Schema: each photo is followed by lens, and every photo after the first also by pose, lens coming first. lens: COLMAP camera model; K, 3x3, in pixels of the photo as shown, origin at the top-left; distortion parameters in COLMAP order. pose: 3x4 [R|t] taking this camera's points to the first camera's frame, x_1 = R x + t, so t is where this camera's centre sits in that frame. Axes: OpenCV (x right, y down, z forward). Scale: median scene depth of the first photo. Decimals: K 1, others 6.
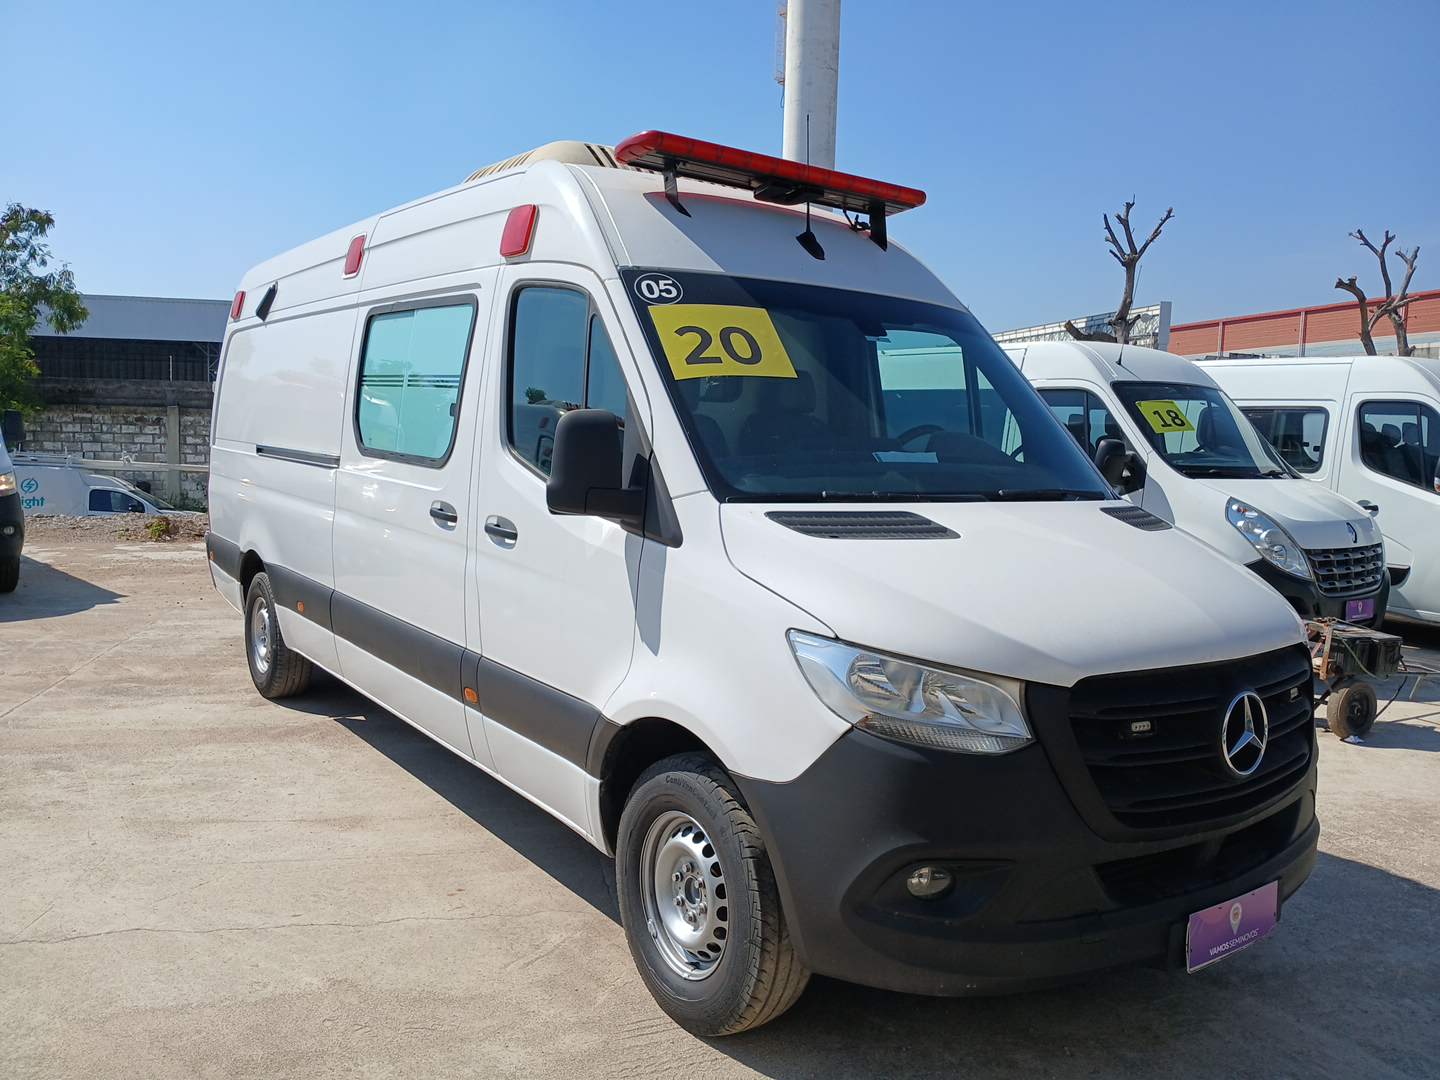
lens RADIAL K [[1100.8, 0, 741.1], [0, 1100.8, 541.8], [0, 0, 1]] dist [0.078618, -0.143760]
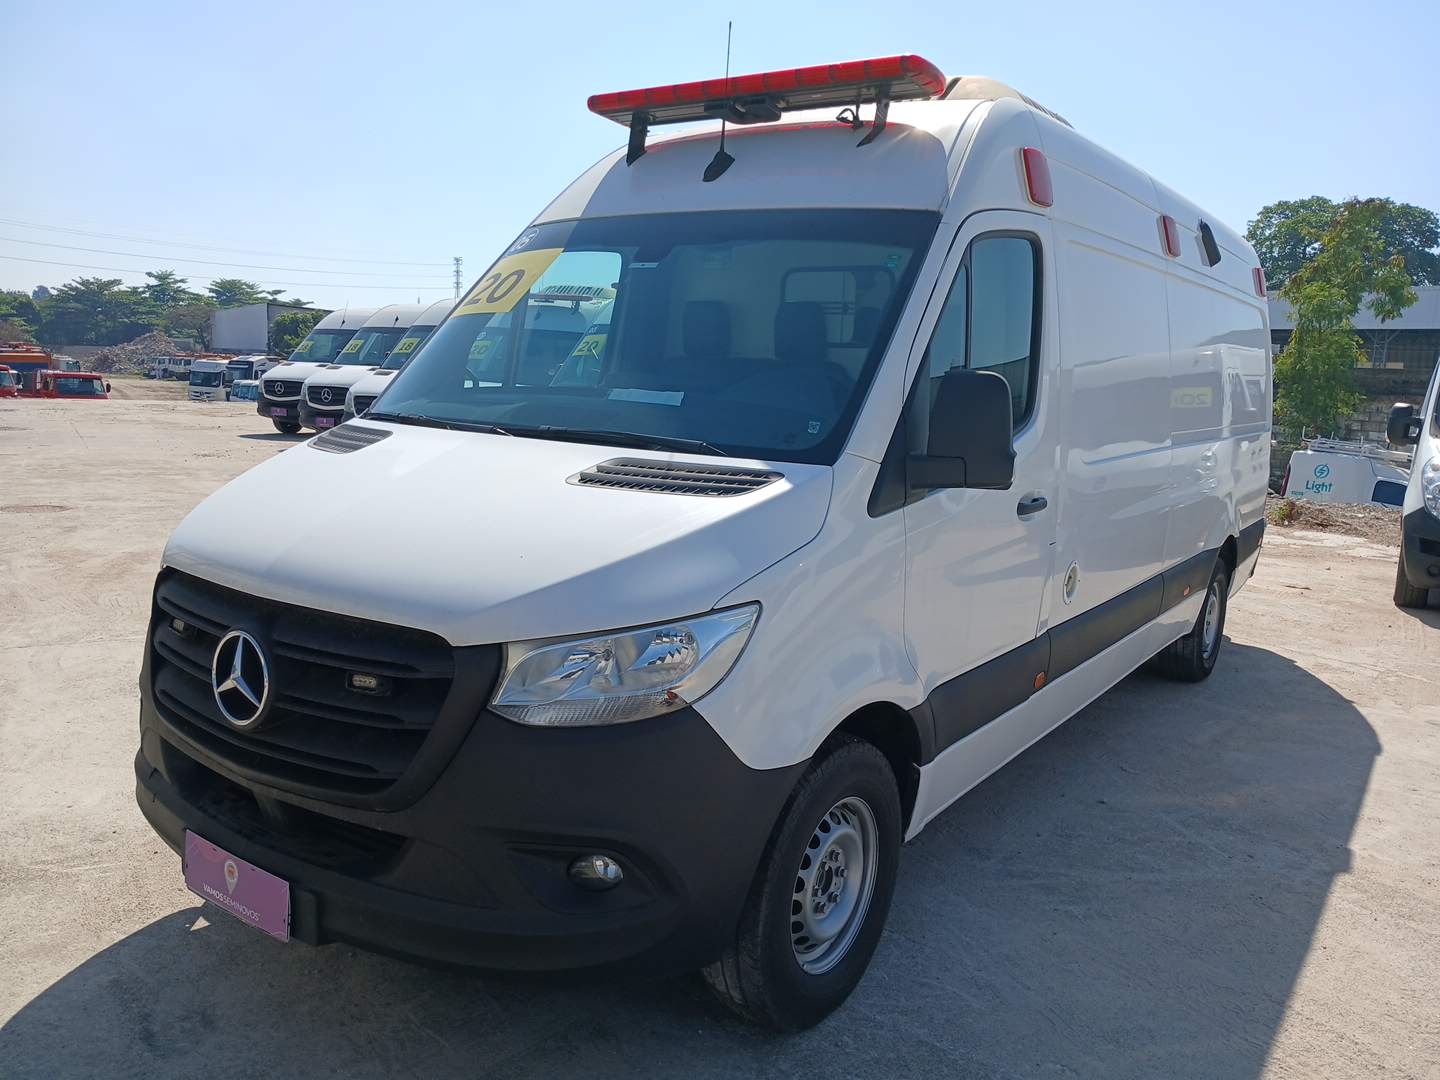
lens RADIAL K [[1108.8, 0, 720.0], [0, 1108.8, 540.0], [0, 0, 1]] dist [0.106472, -0.257344]
pose [[0.308461, 0.126176, -0.942832, 1.039701], [-0.128441, 0.987611, 0.090147, -0.050999], [0.942526, 0.093292, 0.320846, 0.785117]]
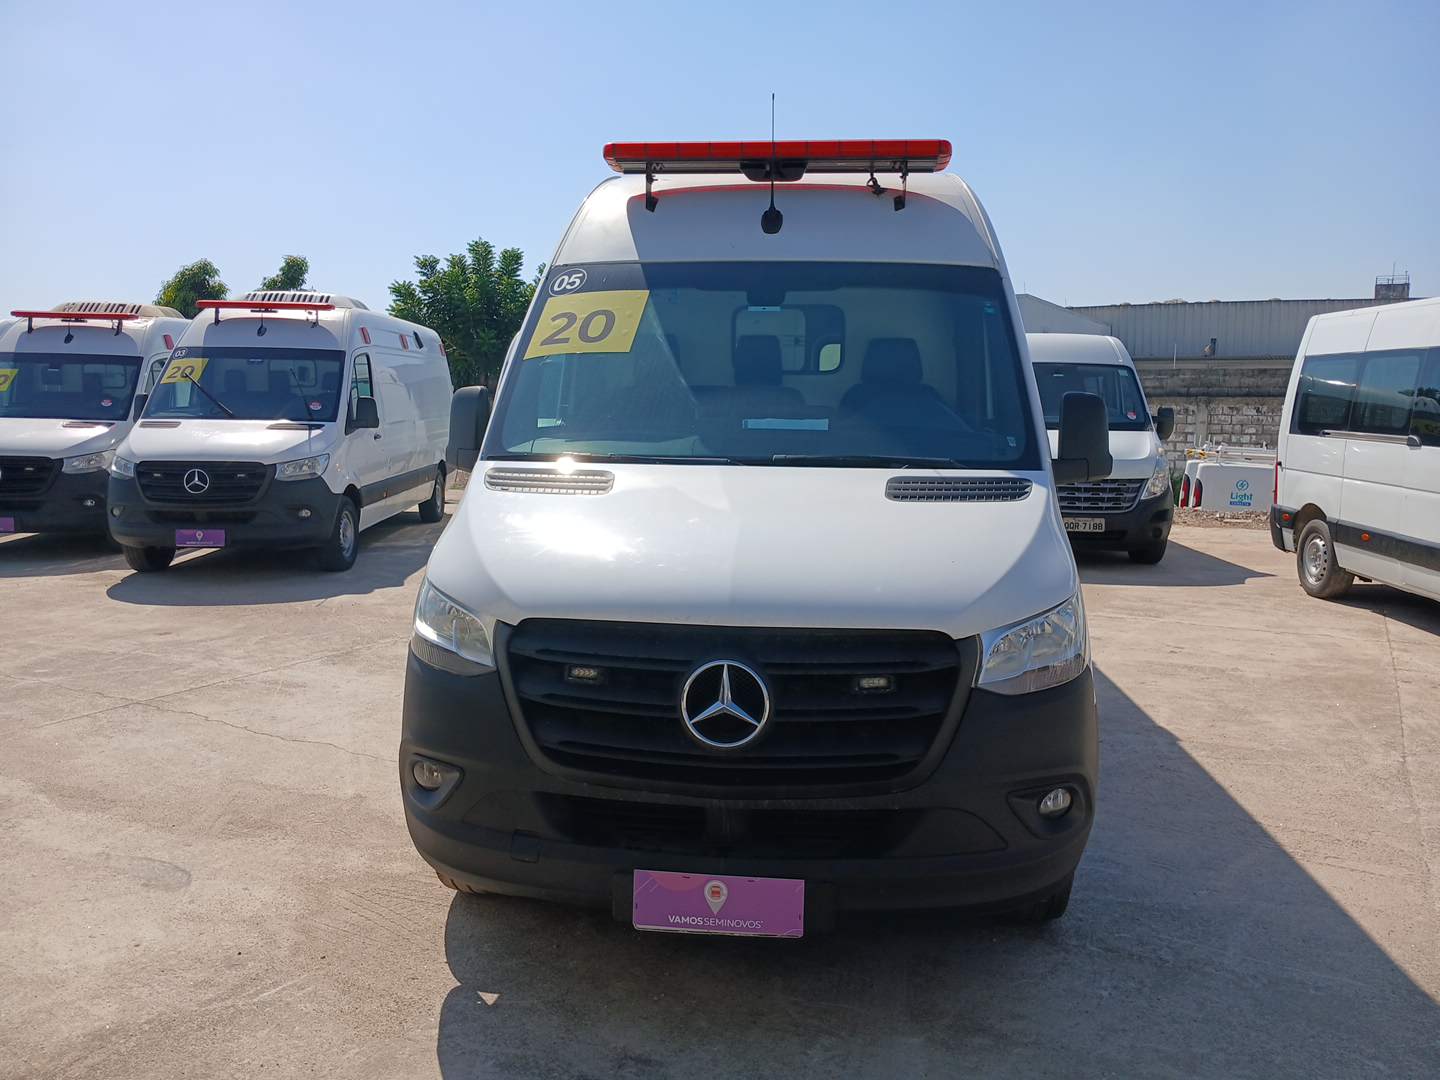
lens RADIAL K [[1108.8, 0, 720.0], [0, 1108.8, 540.0], [0, 0, 1]] dist [0.106472, -0.257344]
pose [[0.737586, 0.061971, -0.672404, 0.799612], [-0.054904, 0.997987, 0.031751, 0.000399], [0.673018, 0.013498, 0.739503, 0.212709]]
